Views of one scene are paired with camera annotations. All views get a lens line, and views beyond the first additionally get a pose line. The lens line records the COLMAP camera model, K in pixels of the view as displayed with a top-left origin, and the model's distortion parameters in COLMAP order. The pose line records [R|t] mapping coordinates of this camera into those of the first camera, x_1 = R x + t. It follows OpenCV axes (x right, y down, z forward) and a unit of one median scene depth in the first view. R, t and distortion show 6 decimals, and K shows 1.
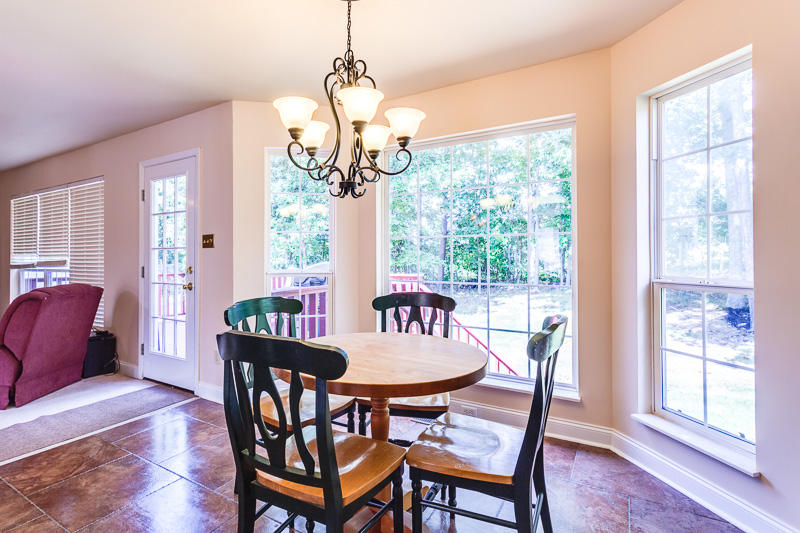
lens RADIAL K [[403.8, 0, 403.9], [0, 403.8, 262.2], [0, 0, 1]] dist [-0.001552, 0.000309]
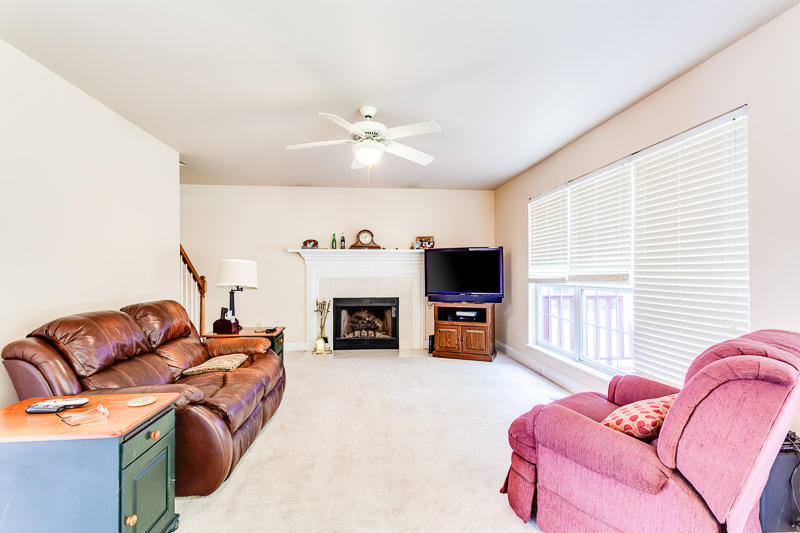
lens RADIAL K [[381.4, 0, 400.0], [0, 381.4, 266.5], [0, 0, 1]] dist [0.002195, 0.001054]
pose [[0.596365, -0.012197, -0.802621, -0.518775], [-0.002548, 0.999851, -0.017087, -0.004686], [0.802709, 0.012235, 0.596245, 0.311183]]
